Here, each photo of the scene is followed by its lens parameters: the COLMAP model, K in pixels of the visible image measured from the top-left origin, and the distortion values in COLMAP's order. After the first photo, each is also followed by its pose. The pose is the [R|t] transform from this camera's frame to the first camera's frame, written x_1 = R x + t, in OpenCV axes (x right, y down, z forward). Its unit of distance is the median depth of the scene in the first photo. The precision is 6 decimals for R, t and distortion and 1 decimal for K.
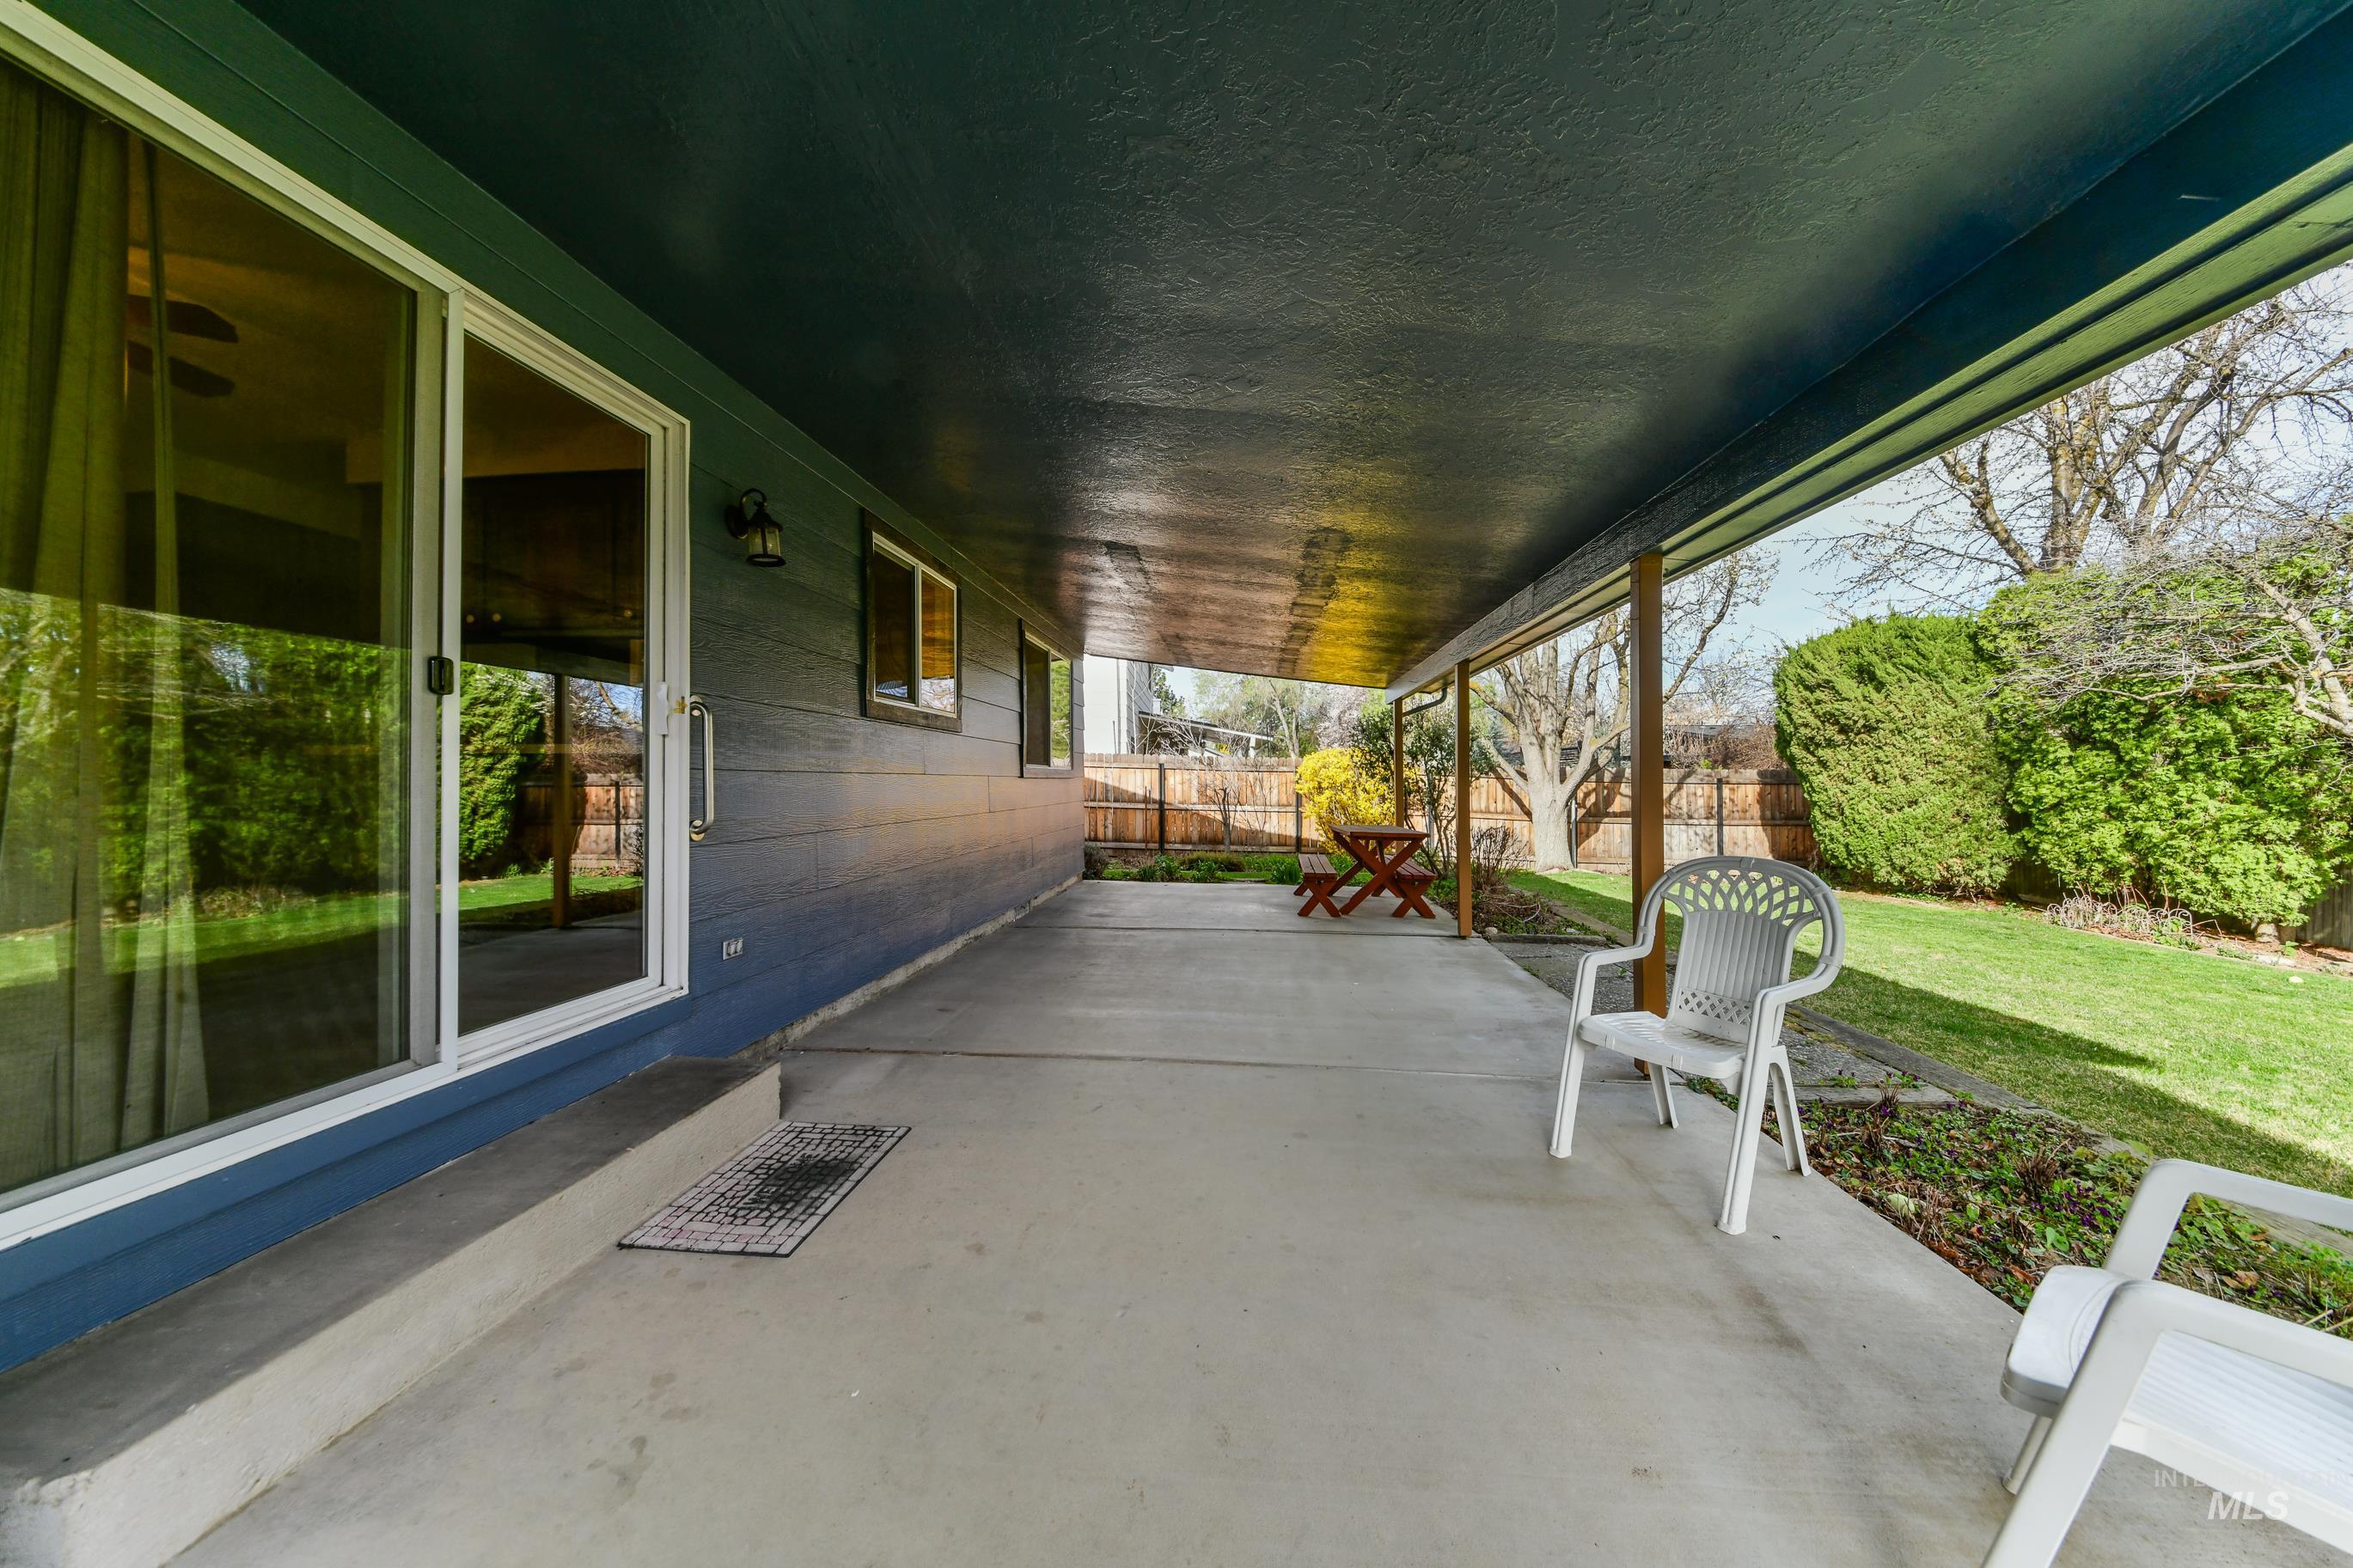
lens RADIAL K [[811.1, 0, 1175.1], [0, 811.1, 762.8], [0, 0, 1]] dist [-0.000292, -0.000032]
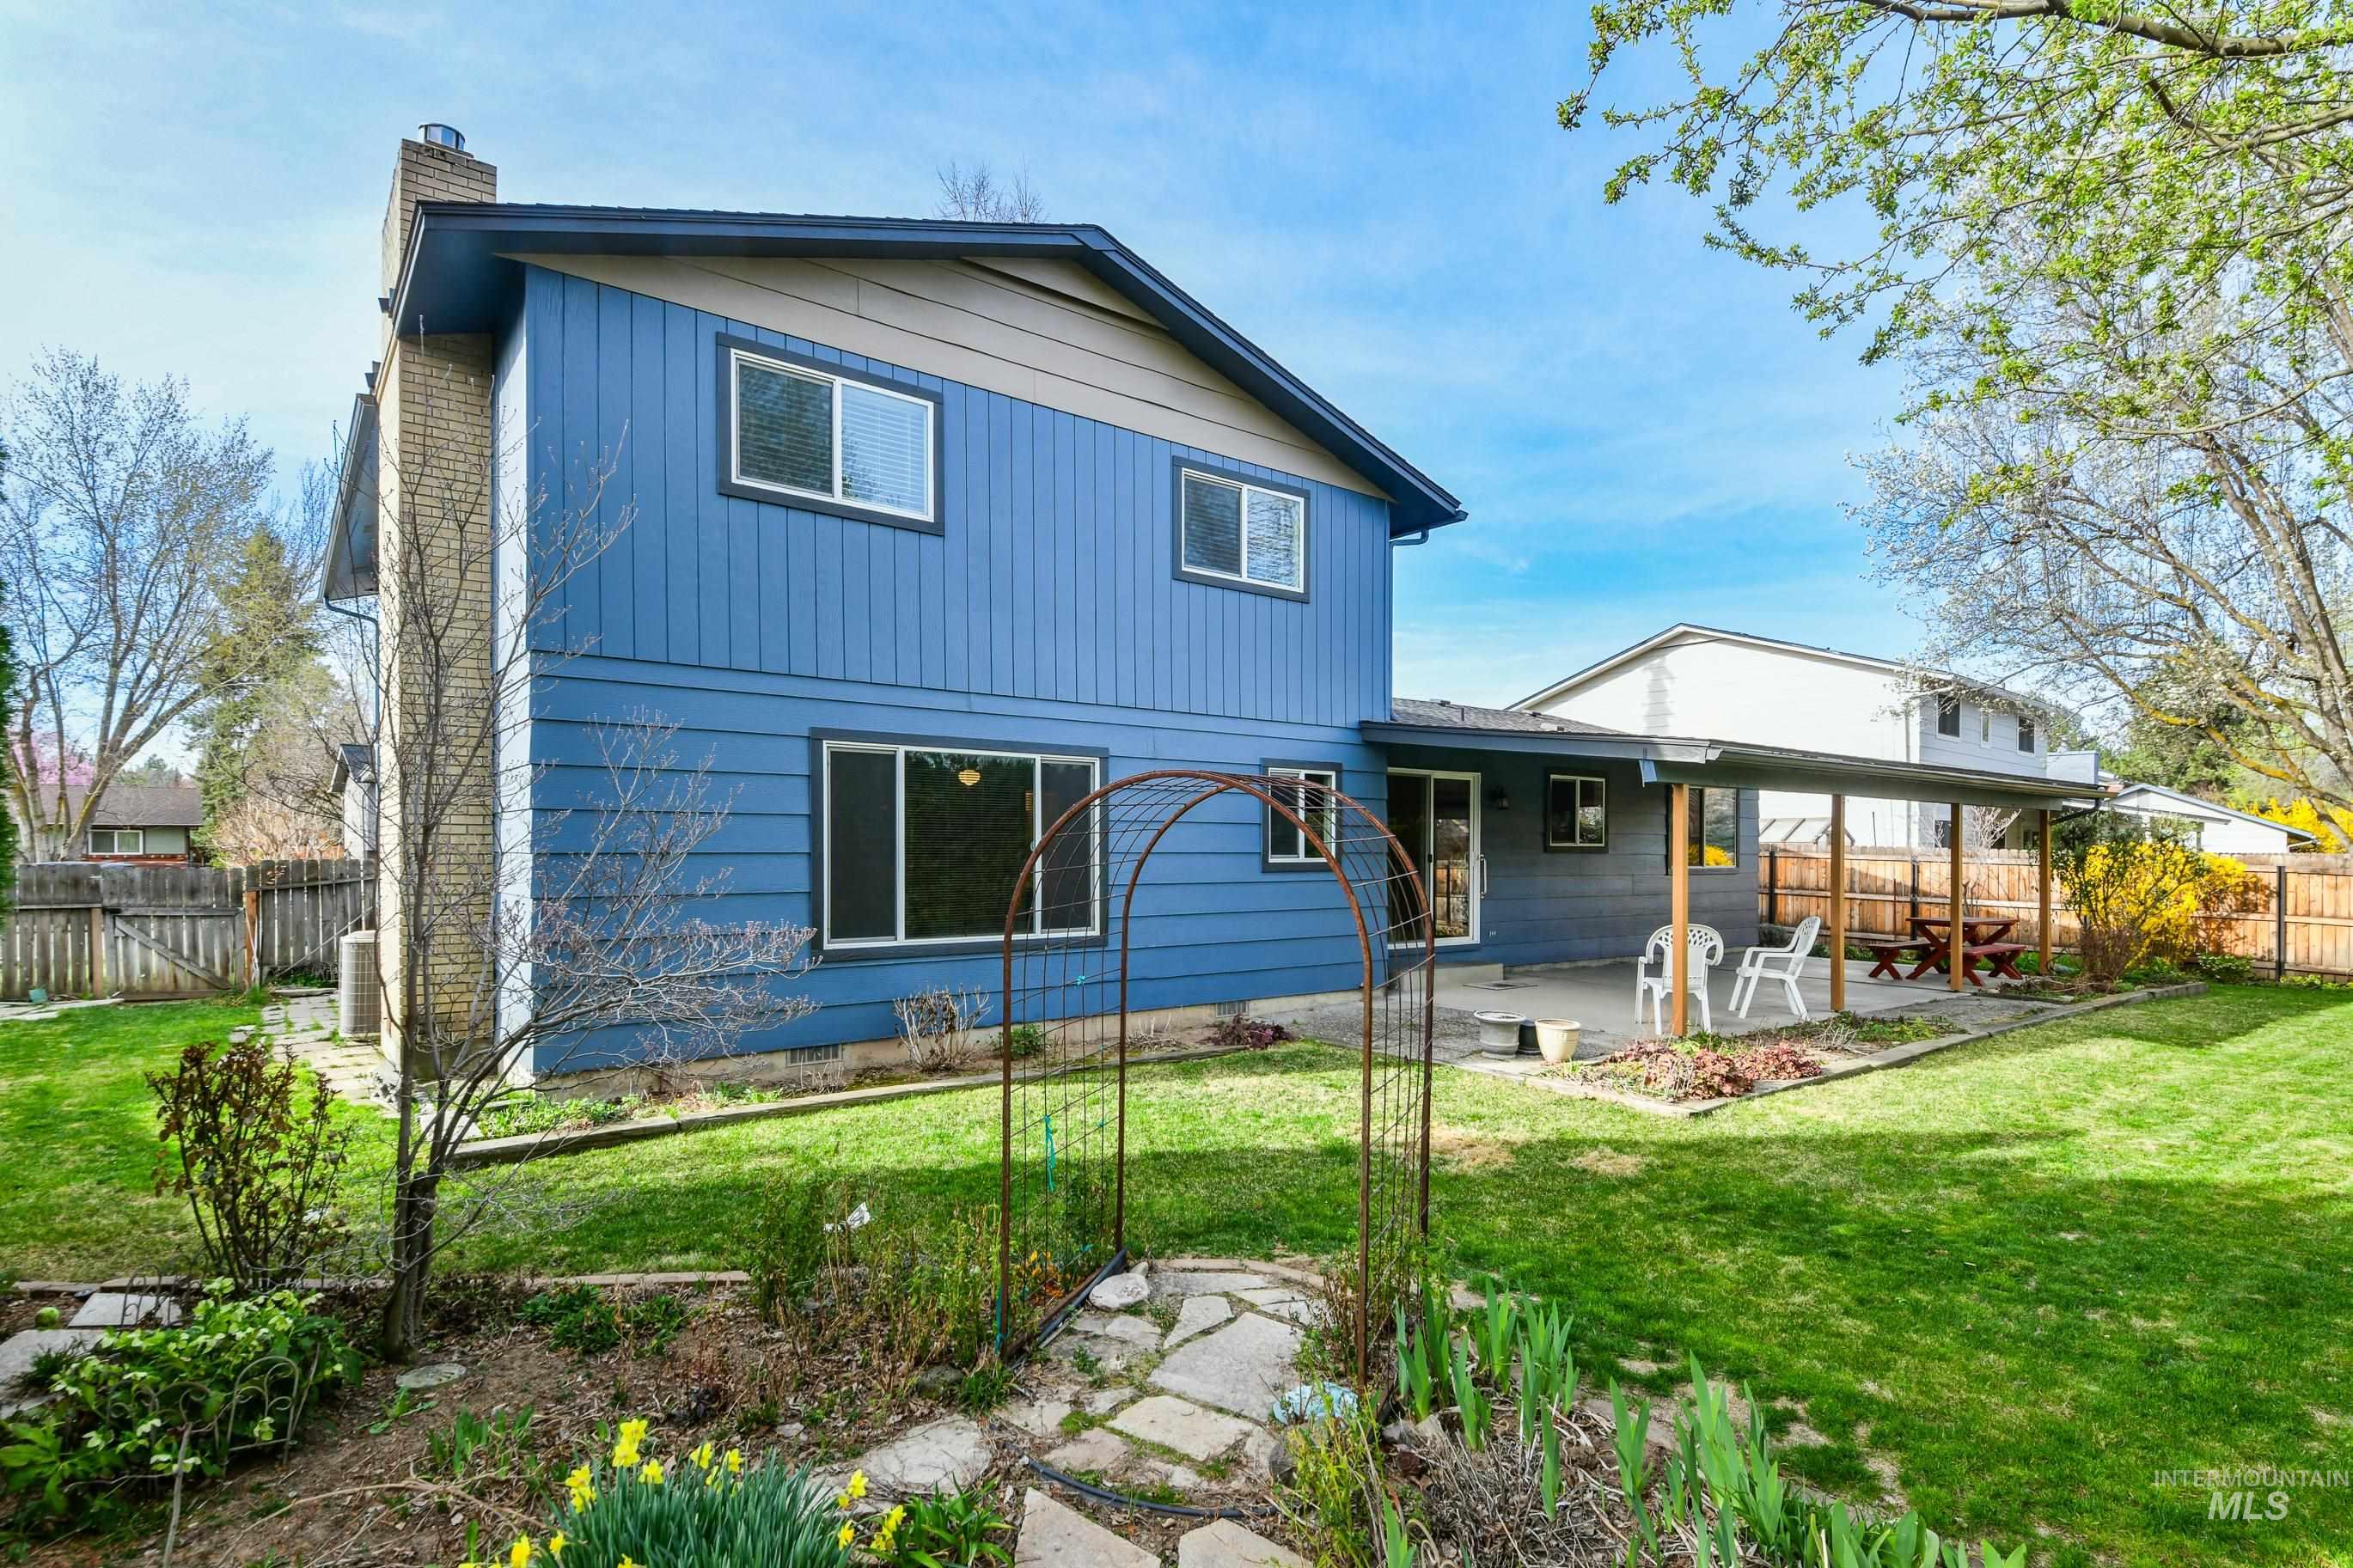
lens RADIAL K [[1142.1, 0, 1177.5], [0, 1142.1, 811.1], [0, 0, 1]] dist [0.001675, 0.000423]
pose [[0.668776, -0.015581, -0.743301, 0.572927], [0.004748, 0.999850, -0.016686, -0.050601], [0.743449, 0.007630, 0.668749, -0.852987]]
